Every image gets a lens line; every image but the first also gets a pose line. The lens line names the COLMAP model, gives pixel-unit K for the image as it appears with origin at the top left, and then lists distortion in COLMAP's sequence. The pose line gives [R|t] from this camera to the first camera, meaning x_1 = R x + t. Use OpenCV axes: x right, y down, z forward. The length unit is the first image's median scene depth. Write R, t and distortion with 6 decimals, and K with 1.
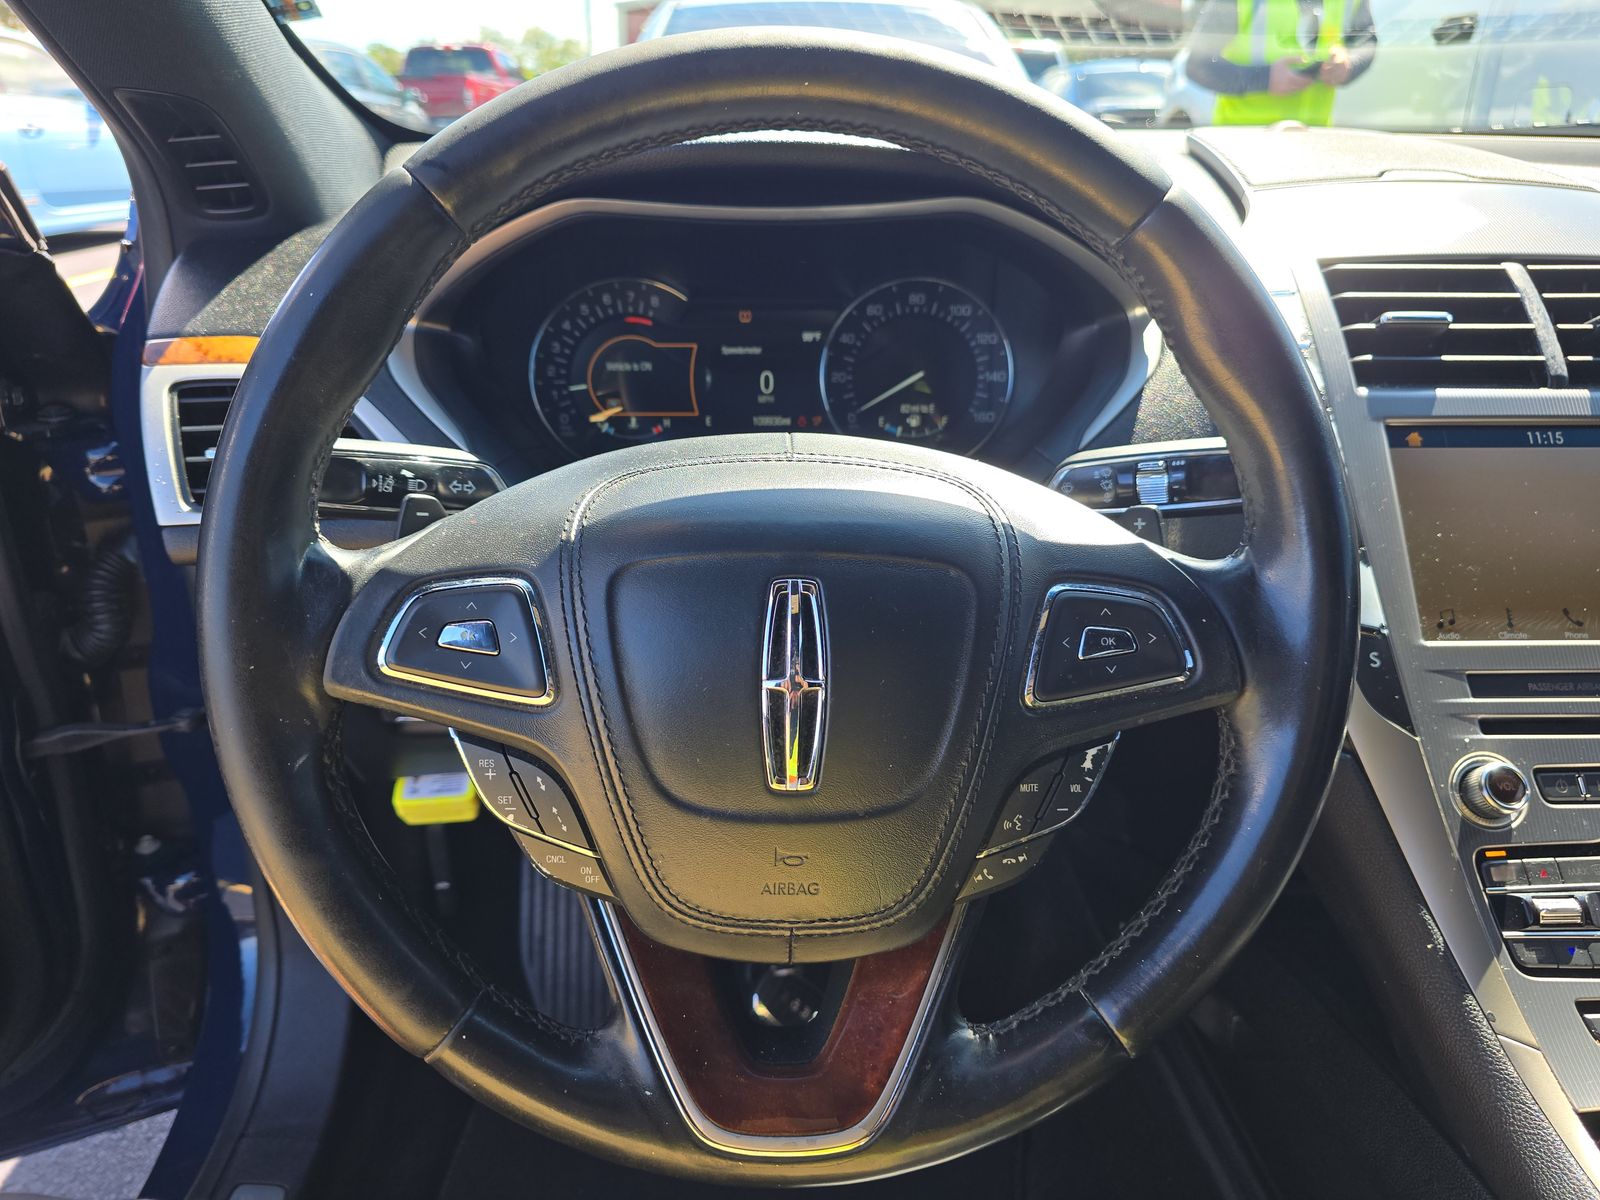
lens RADIAL K [[1086.4, 0, 800.0], [0, 1086.4, 600.0], [0, 0, 1]] dist [0.053217, -0.060093]
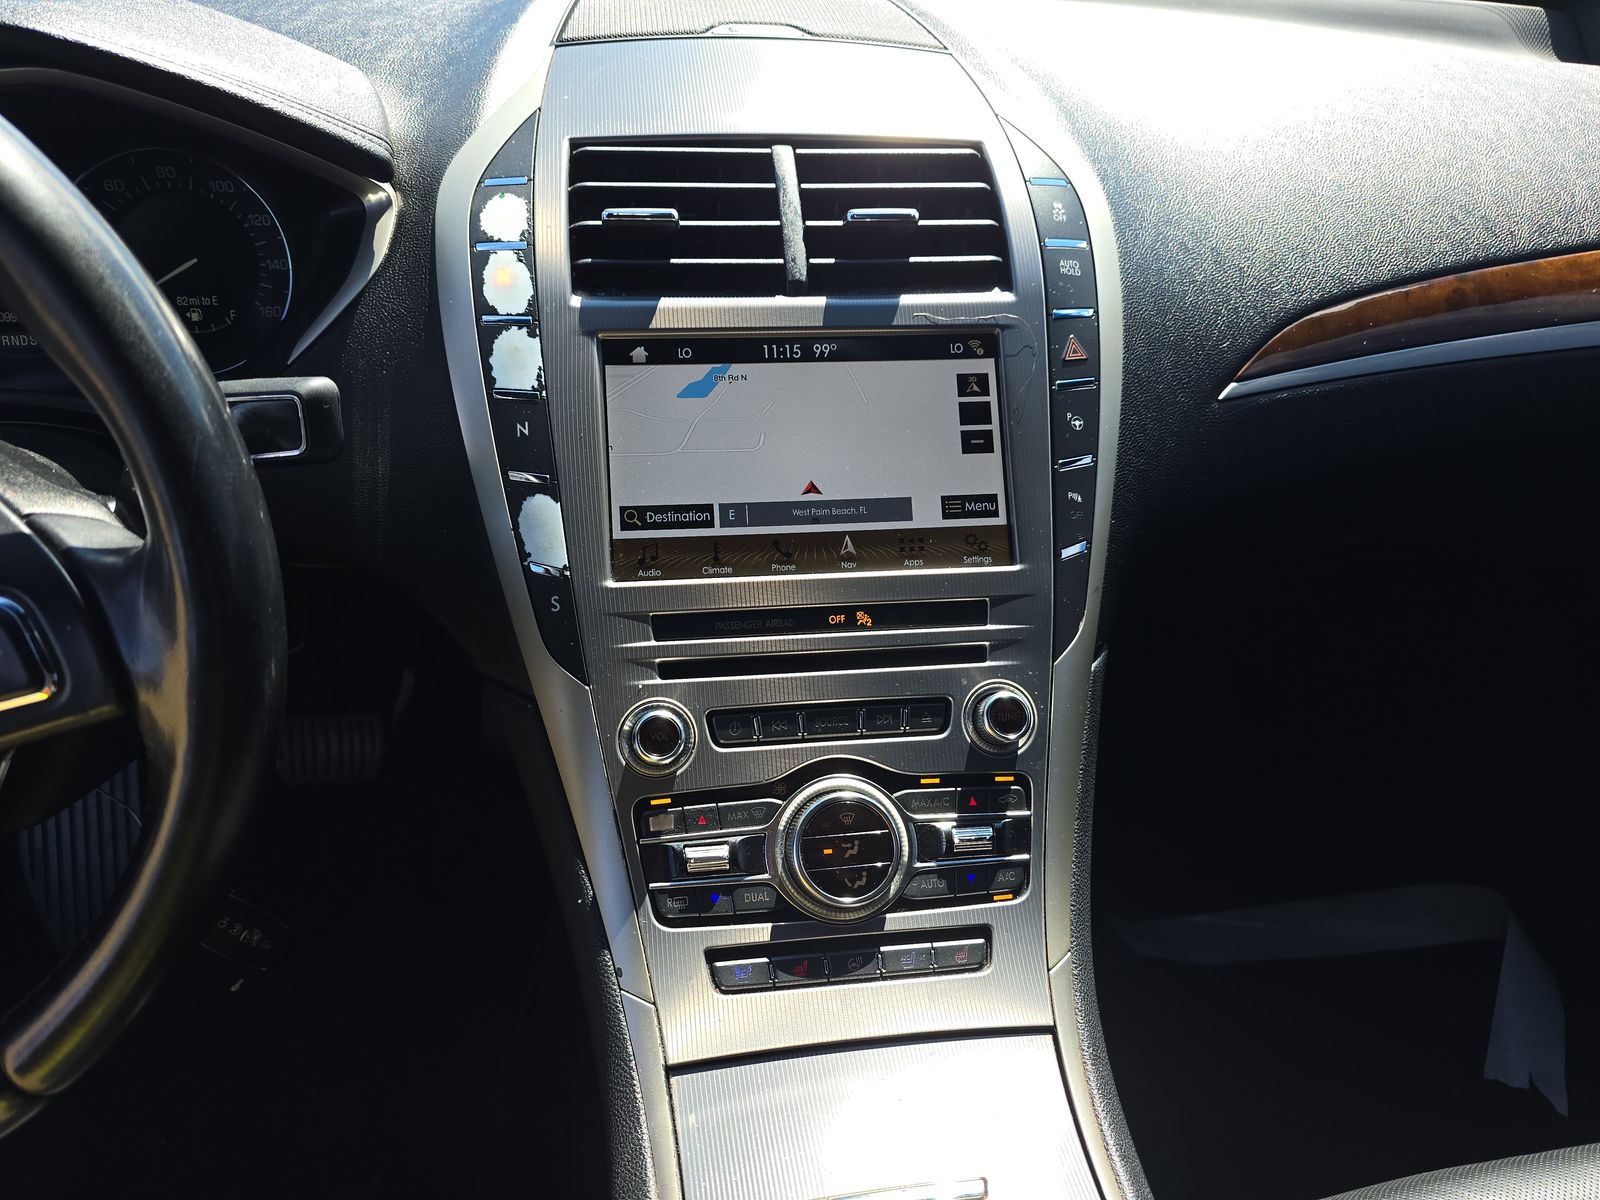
lens RADIAL K [[1086.4, 0, 800.0], [0, 1086.4, 600.0], [0, 0, 1]] dist [0.053217, -0.060093]
pose [[0.993730, -0.037643, 0.105281, 0.578759], [0.020340, 0.986772, 0.160836, -0.086255], [-0.109943, -0.157686, 0.981350, 0.058576]]
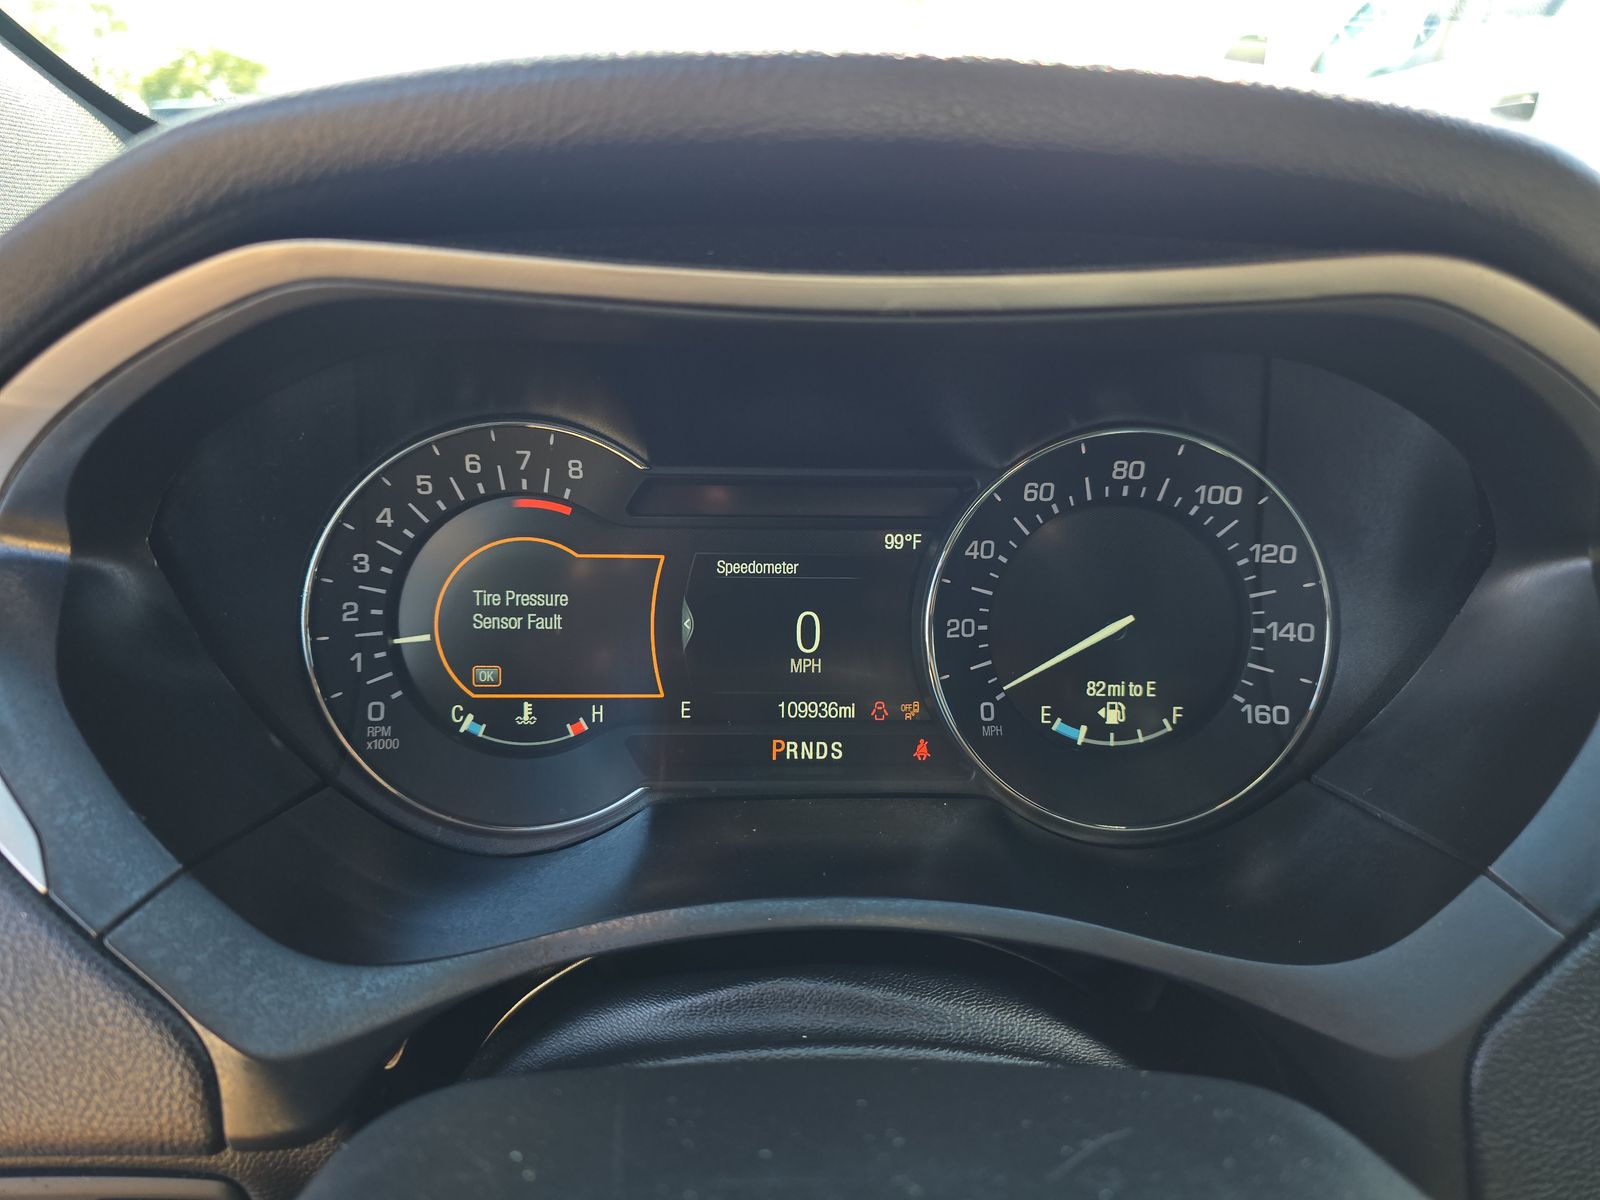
lens RADIAL K [[1086.4, 0, 800.0], [0, 1086.4, 600.0], [0, 0, 1]] dist [0.053217, -0.060093]
pose [[0.999893, 0.014607, -0.000235, -0.040682], [-0.014593, 0.997890, -0.063260, -0.218395], [-0.000689, 0.063257, 0.997997, 0.617040]]
